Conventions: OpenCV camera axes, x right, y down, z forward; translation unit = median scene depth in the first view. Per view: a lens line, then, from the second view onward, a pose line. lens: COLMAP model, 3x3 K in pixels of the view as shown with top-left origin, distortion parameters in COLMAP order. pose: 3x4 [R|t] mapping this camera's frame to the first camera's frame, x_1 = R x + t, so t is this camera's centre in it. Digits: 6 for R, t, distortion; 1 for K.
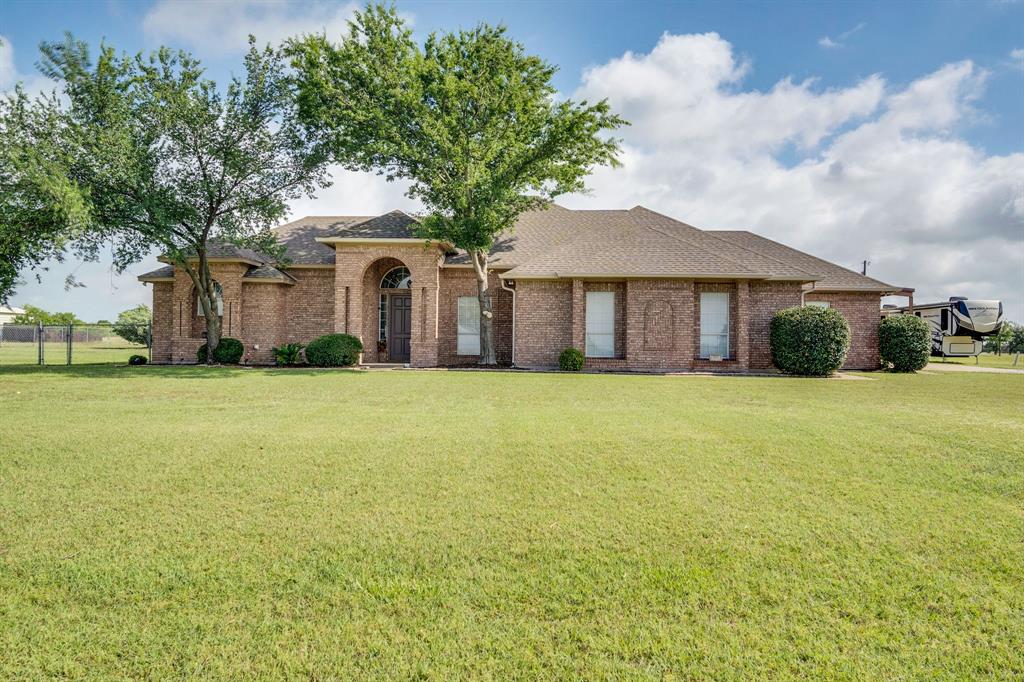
lens RADIAL K [[665.9, 0, 512.7], [0, 665.9, 338.7], [0, 0, 1]] dist [0.007259, -0.000801]
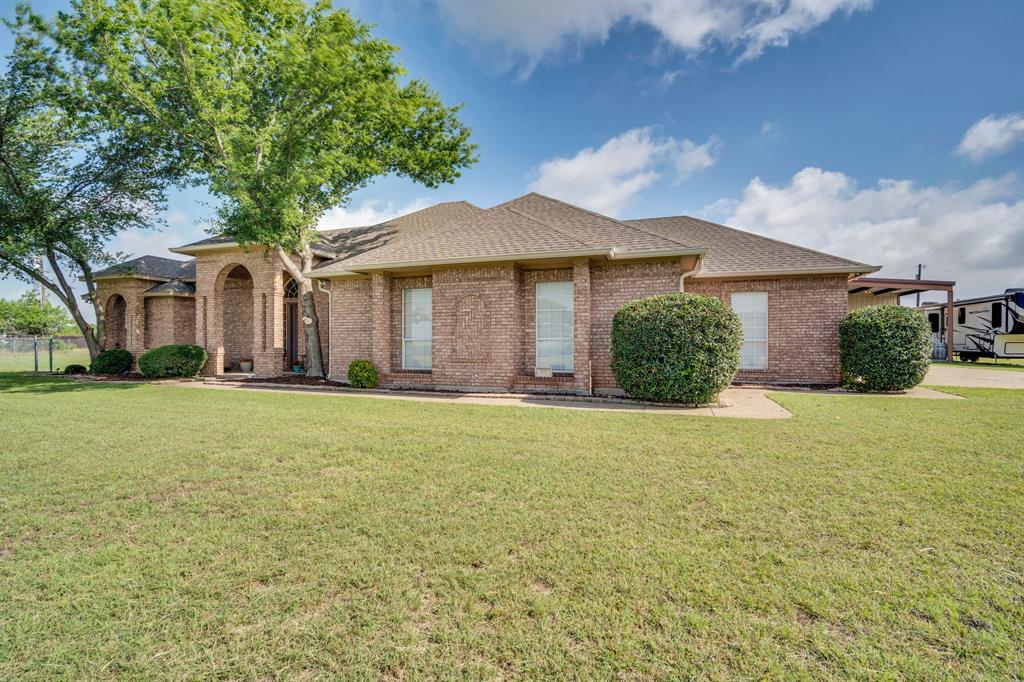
lens RADIAL K [[445.4, 0, 511.1], [0, 445.4, 346.2], [0, 0, 1]] dist [-0.004356, 0.001102]
pose [[0.958976, -0.009546, -0.283327, 0.362529], [0.012934, 0.999865, 0.010091, -0.004405], [0.283192, -0.013342, 0.958970, 0.476314]]
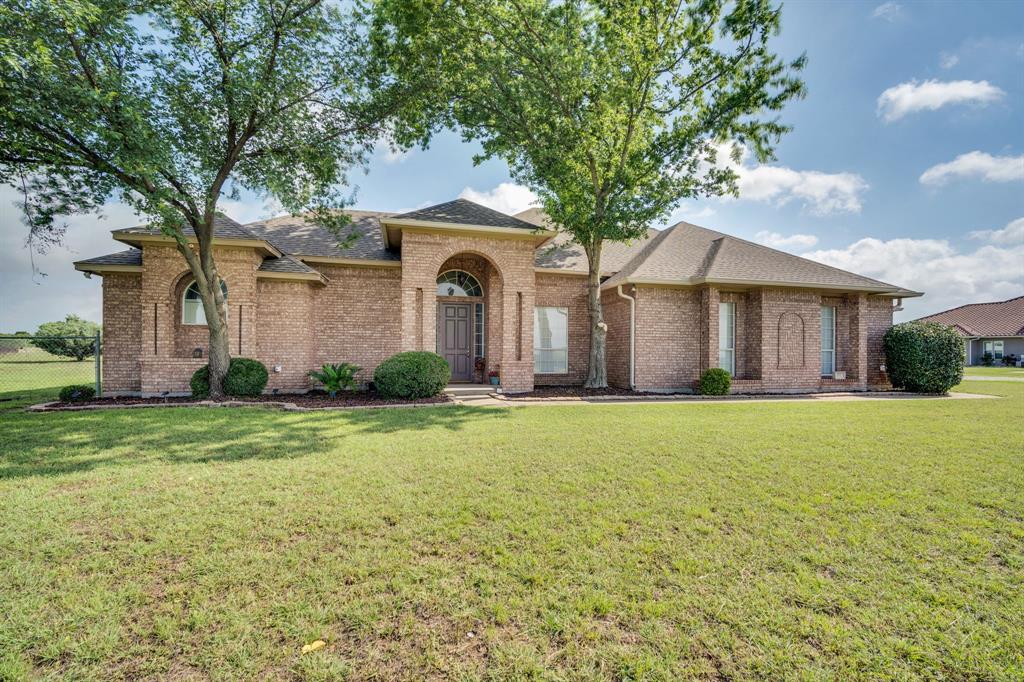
lens RADIAL K [[445.4, 0, 514.9], [0, 445.4, 346.1], [0, 0, 1]] dist [-0.004356, 0.001102]
pose [[0.959750, -0.000744, 0.280856, -0.275430], [0.001719, 0.999993, -0.003225, -0.010427], [-0.280851, 0.003578, 0.959745, 0.471683]]
